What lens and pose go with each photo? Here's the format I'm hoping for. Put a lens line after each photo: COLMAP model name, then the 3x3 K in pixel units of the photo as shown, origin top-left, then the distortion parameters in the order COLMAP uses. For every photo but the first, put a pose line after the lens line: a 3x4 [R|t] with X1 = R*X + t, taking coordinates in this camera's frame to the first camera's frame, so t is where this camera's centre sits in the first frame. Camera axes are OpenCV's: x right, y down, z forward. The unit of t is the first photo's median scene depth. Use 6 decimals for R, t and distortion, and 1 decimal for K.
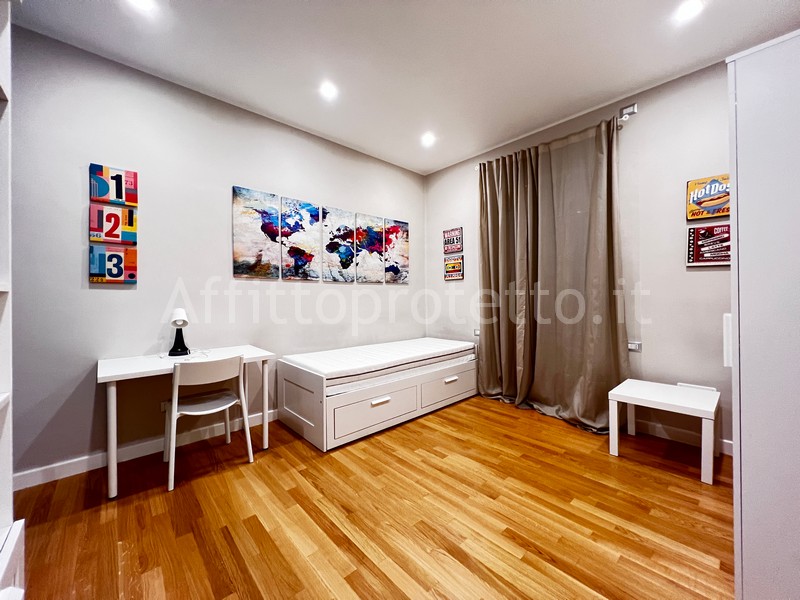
lens RADIAL K [[319.8, 0, 398.2], [0, 319.8, 297.4], [0, 0, 1]] dist [-0.002479, -0.000506]
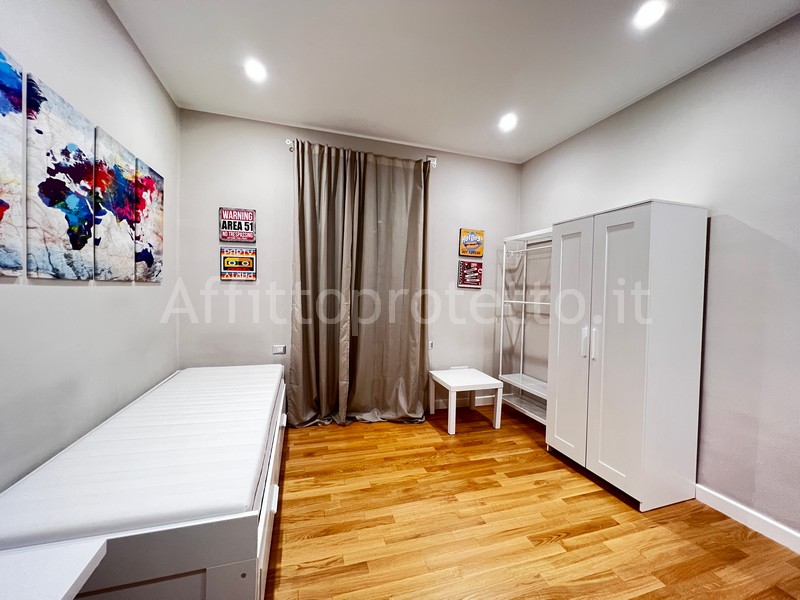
lens RADIAL K [[319.8, 0, 398.3], [0, 319.8, 297.6], [0, 0, 1]] dist [-0.002479, -0.000506]
pose [[0.426392, -0.002796, 0.904534, -0.459554], [-0.025890, 0.999548, 0.015294, -0.053418], [-0.904168, -0.029940, 0.426127, 0.536623]]
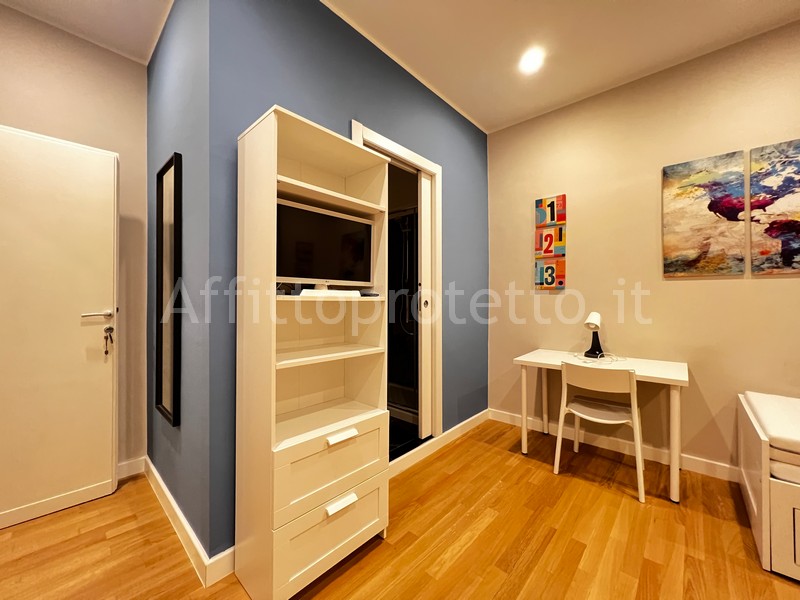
lens RADIAL K [[319.8, 0, 399.4], [0, 319.8, 298.4], [0, 0, 1]] dist [-0.002479, -0.000506]
pose [[0.093273, 0.002442, -0.995638, 0.238718], [-0.002738, 0.999994, 0.002196, -0.008565], [0.995637, 0.002522, 0.093279, 0.234593]]
